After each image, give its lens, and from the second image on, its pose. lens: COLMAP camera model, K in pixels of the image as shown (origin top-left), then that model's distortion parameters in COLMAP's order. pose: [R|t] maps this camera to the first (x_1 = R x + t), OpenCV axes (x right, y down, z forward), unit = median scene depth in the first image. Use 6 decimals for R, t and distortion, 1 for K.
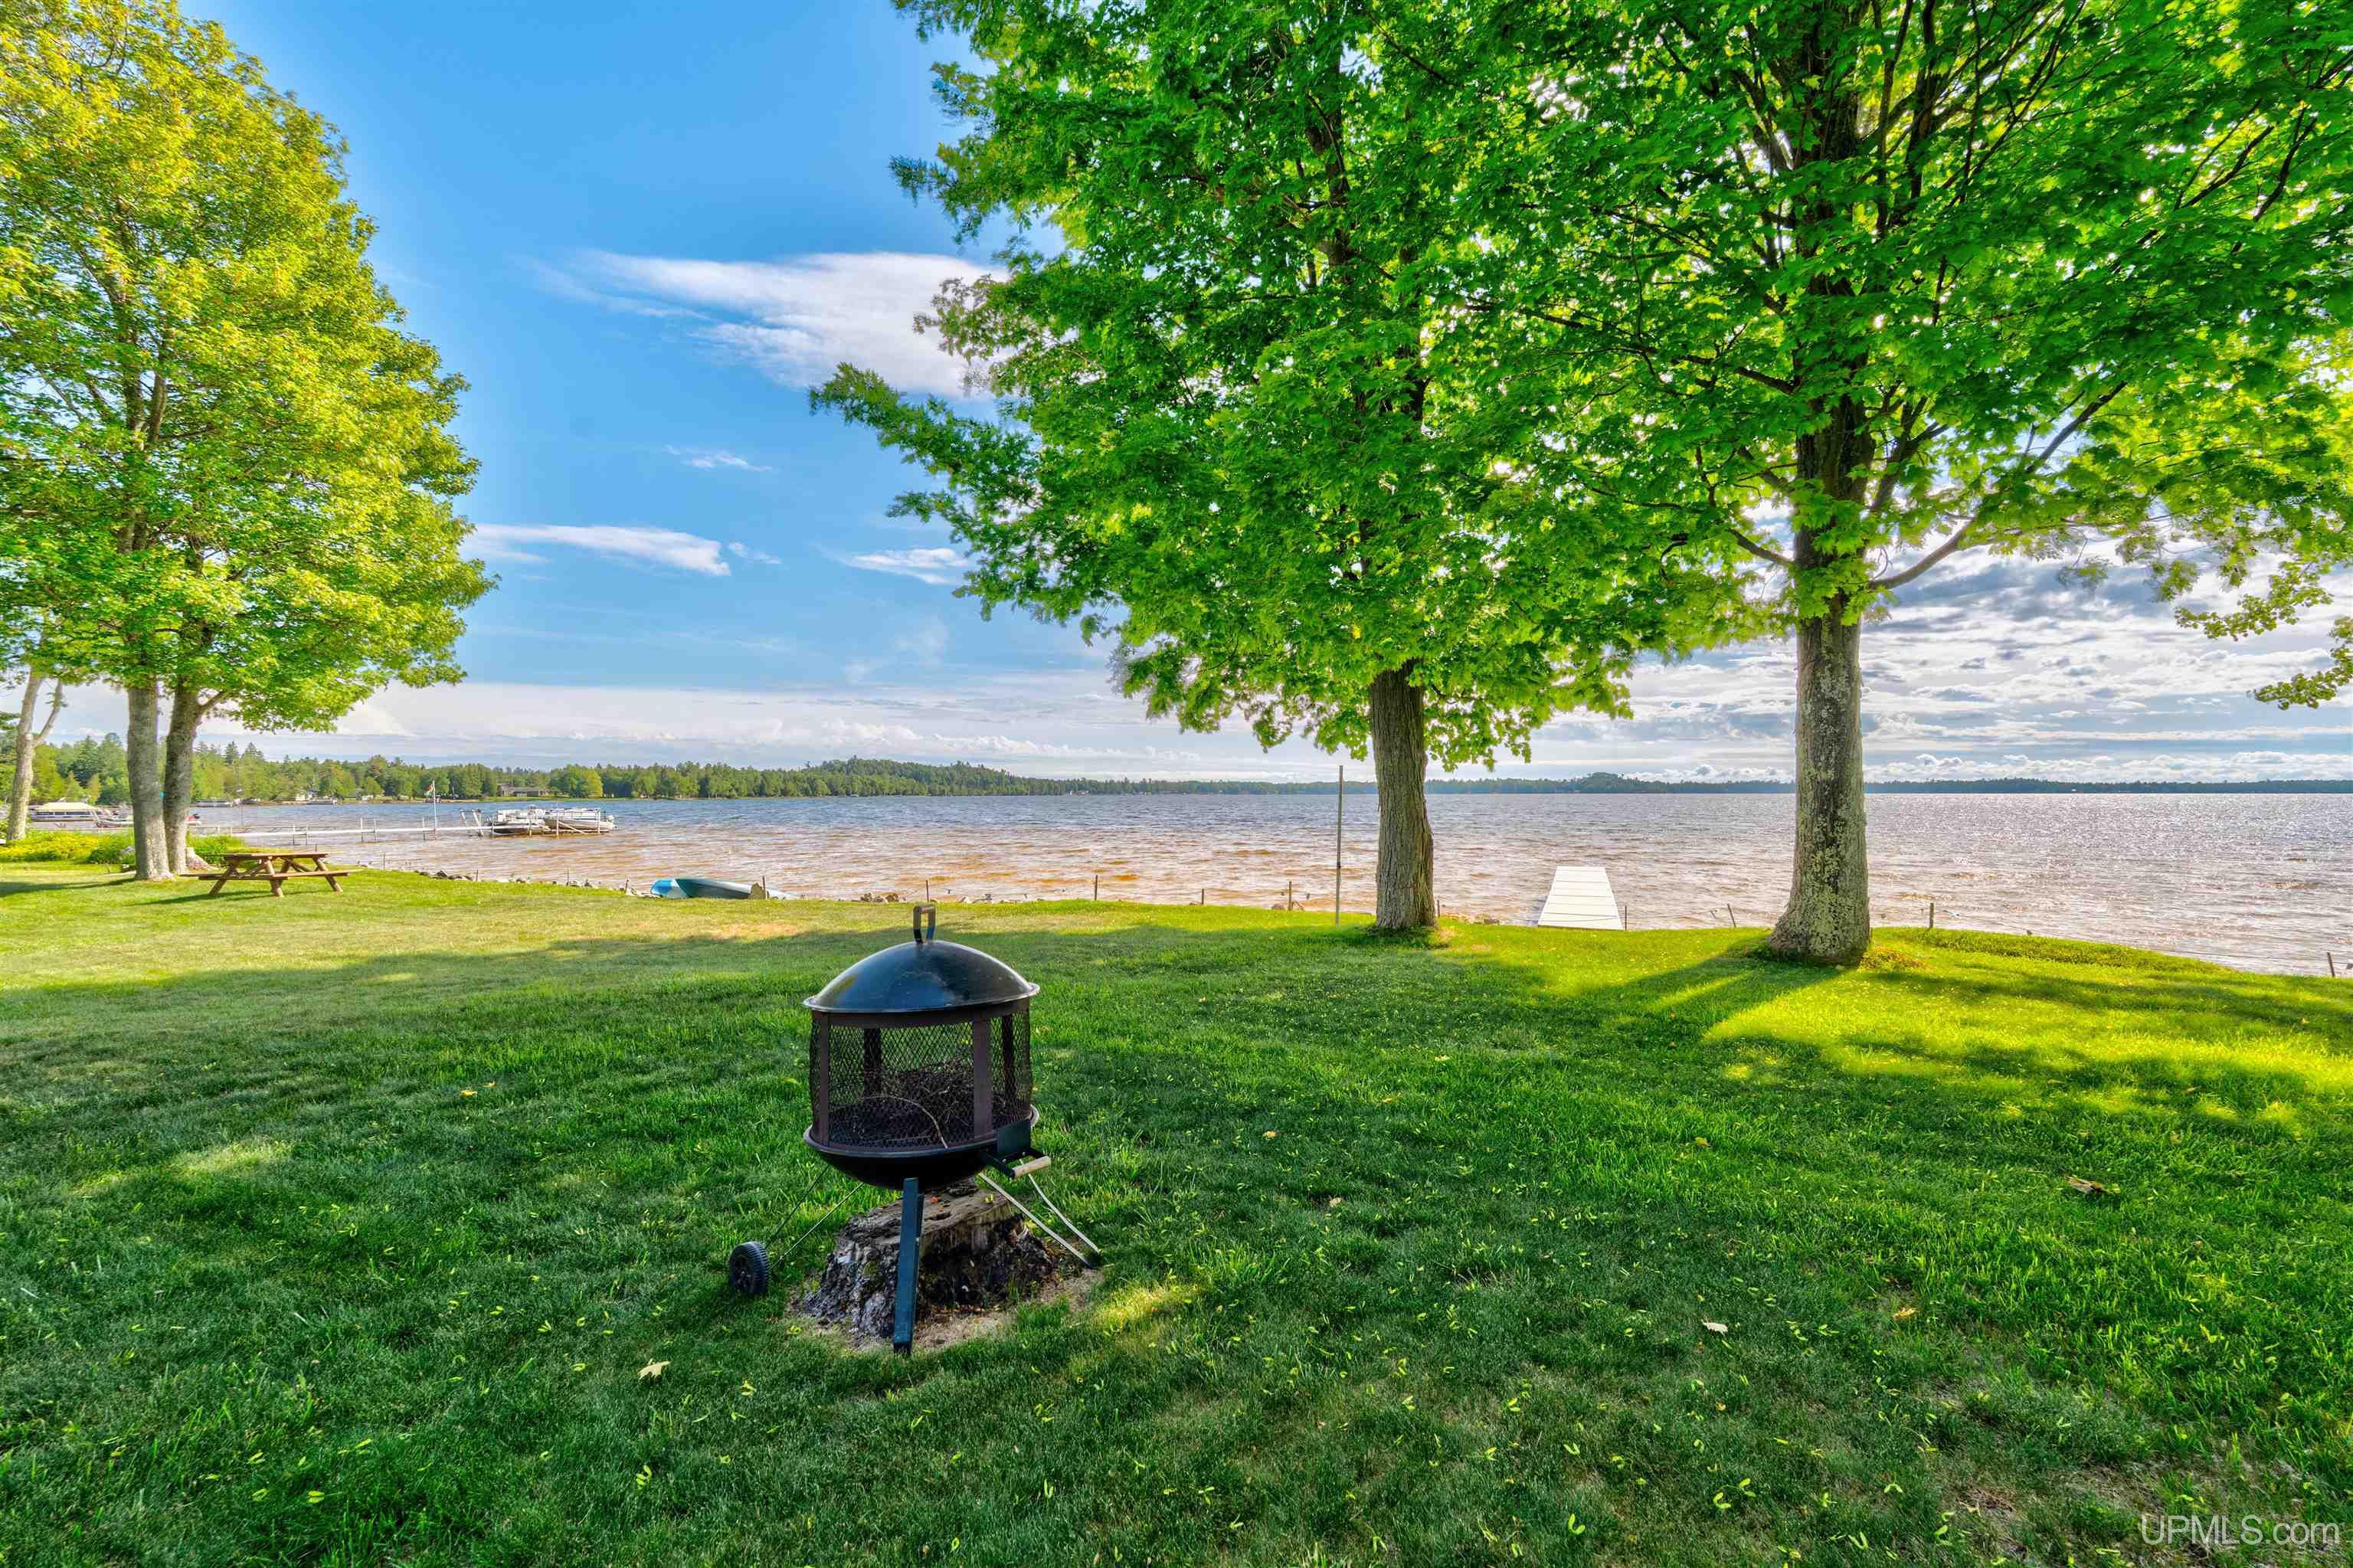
lens RADIAL K [[1051.4, 0, 1159.0], [0, 1051.4, 801.7], [0, 0, 1]] dist [0.024829, -0.017600]
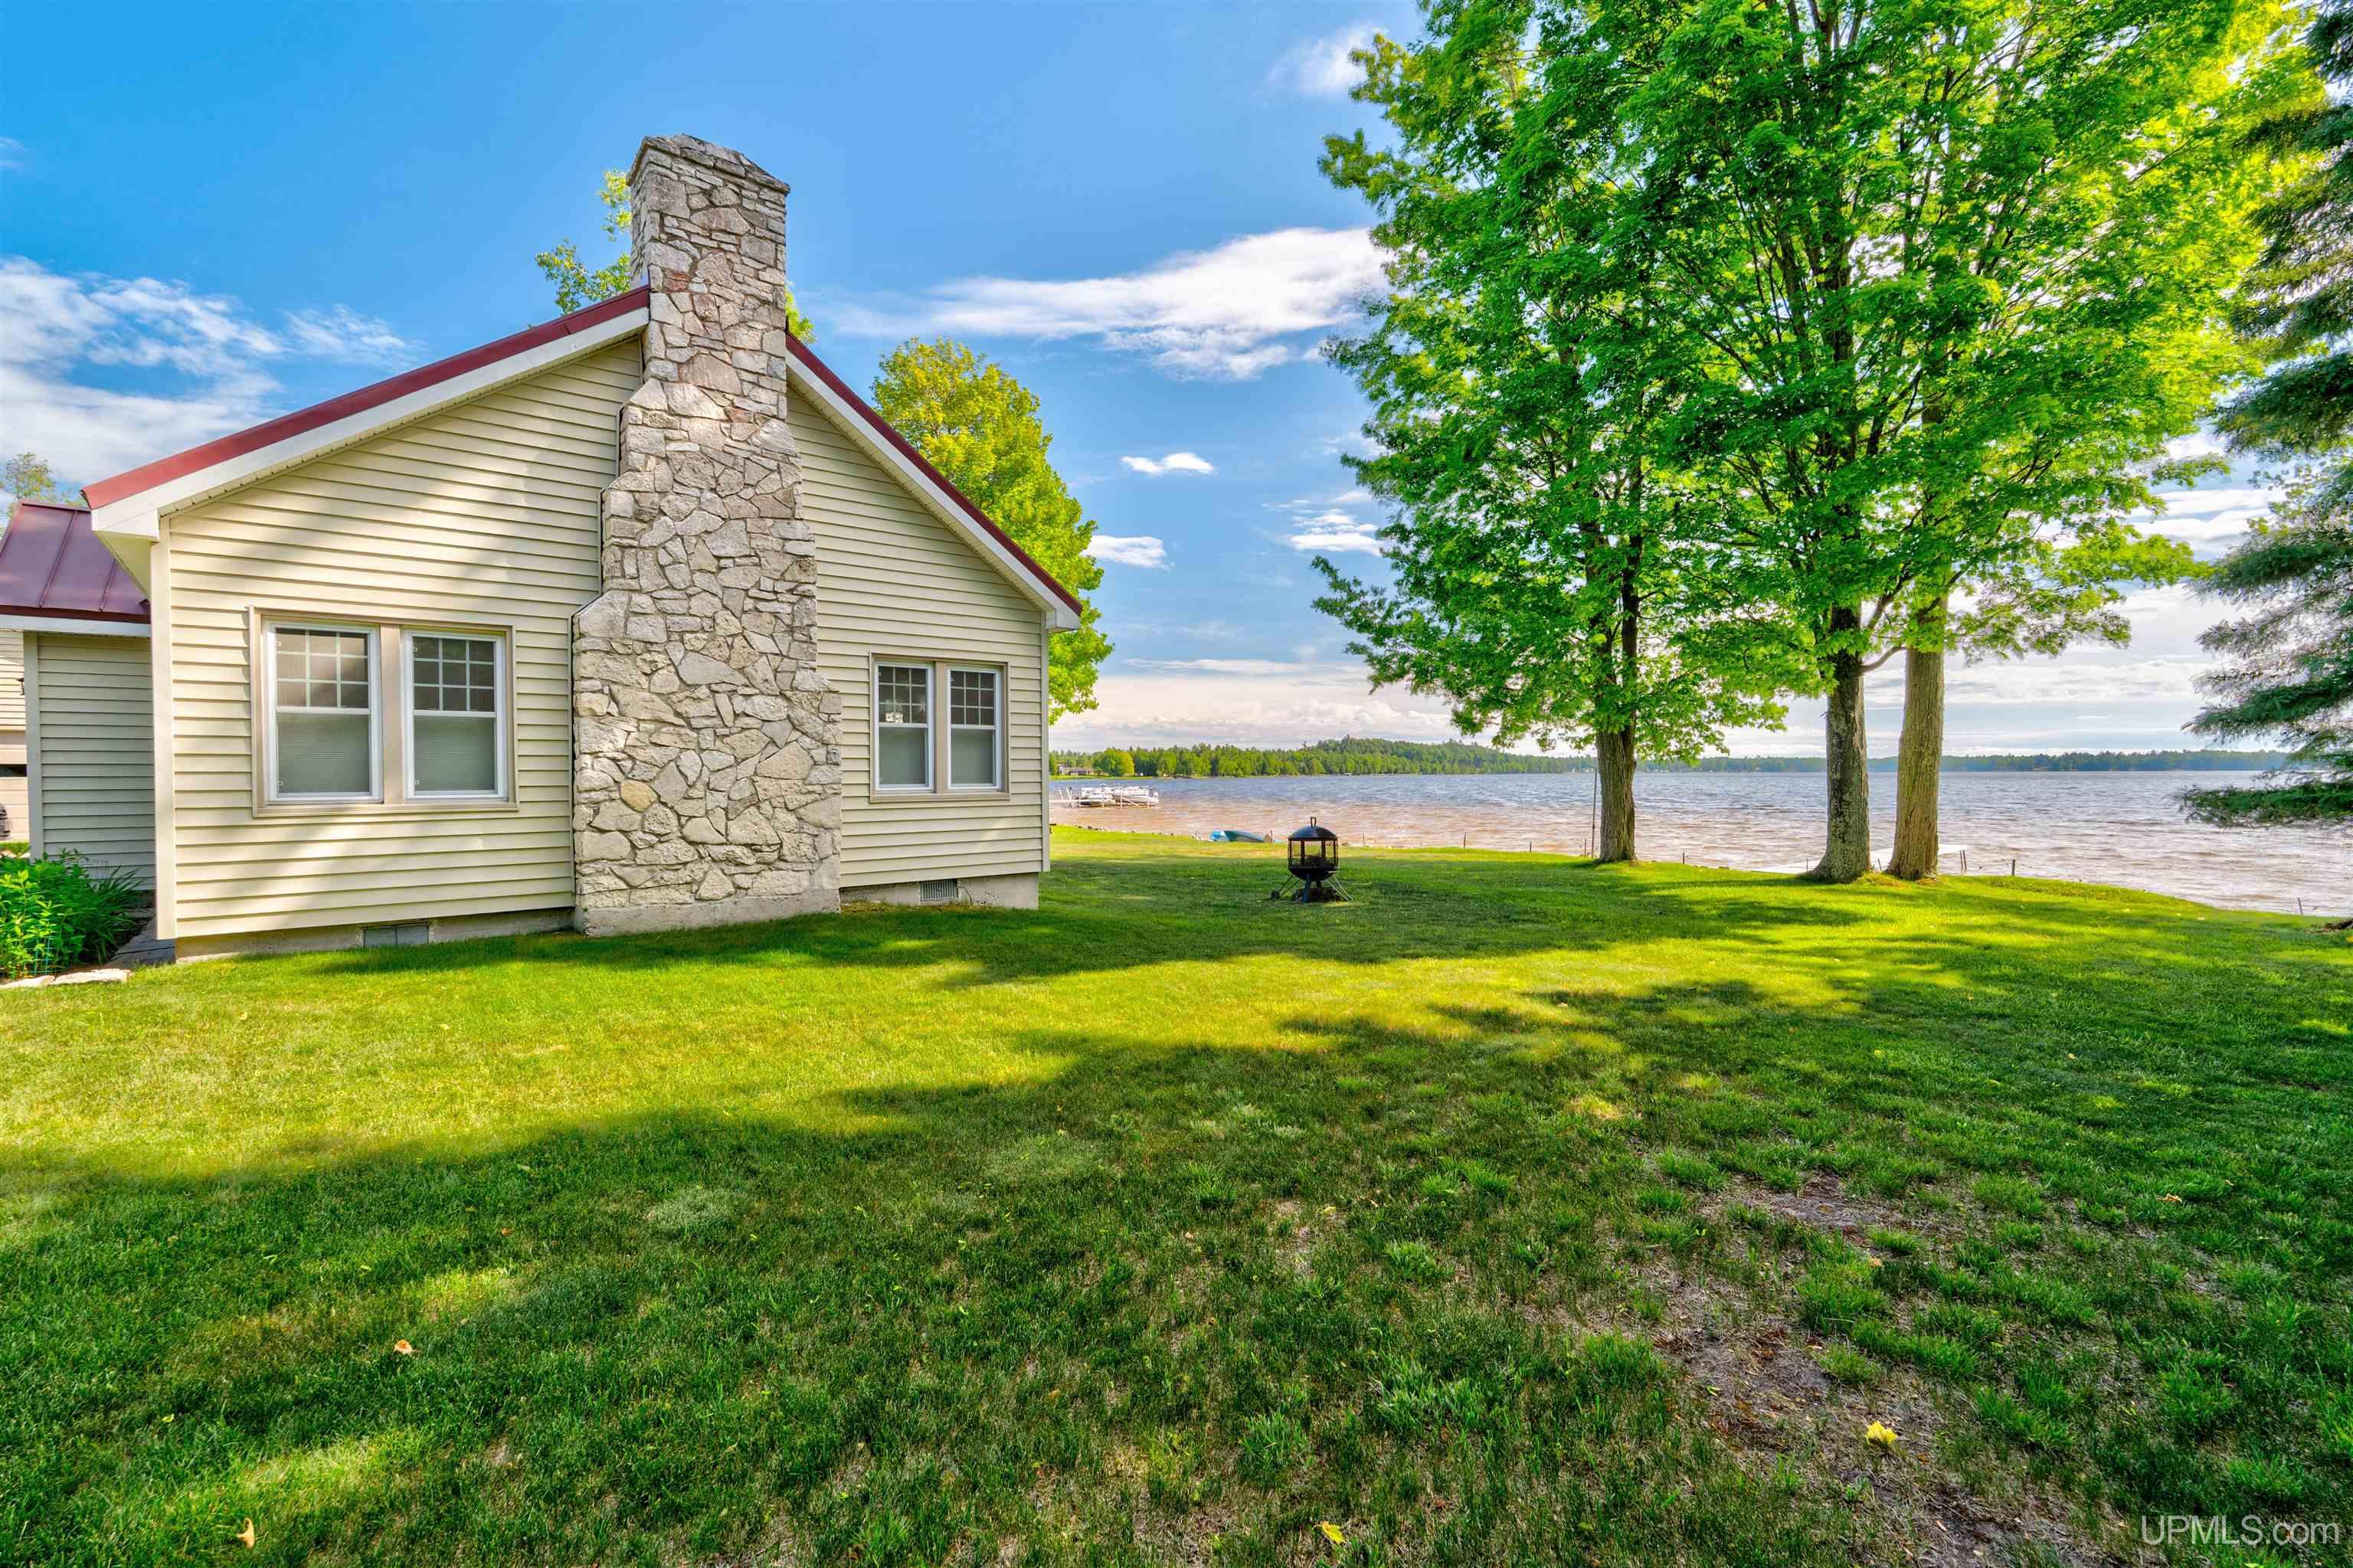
lens RADIAL K [[1051.4, 0, 1159.0], [0, 1051.4, 801.7], [0, 0, 1]] dist [0.024829, -0.017600]
pose [[0.896428, 0.010321, -0.443068, 0.143549], [-0.001040, 0.999775, 0.021185, -0.008188], [0.443187, -0.018530, 0.896238, -0.404914]]
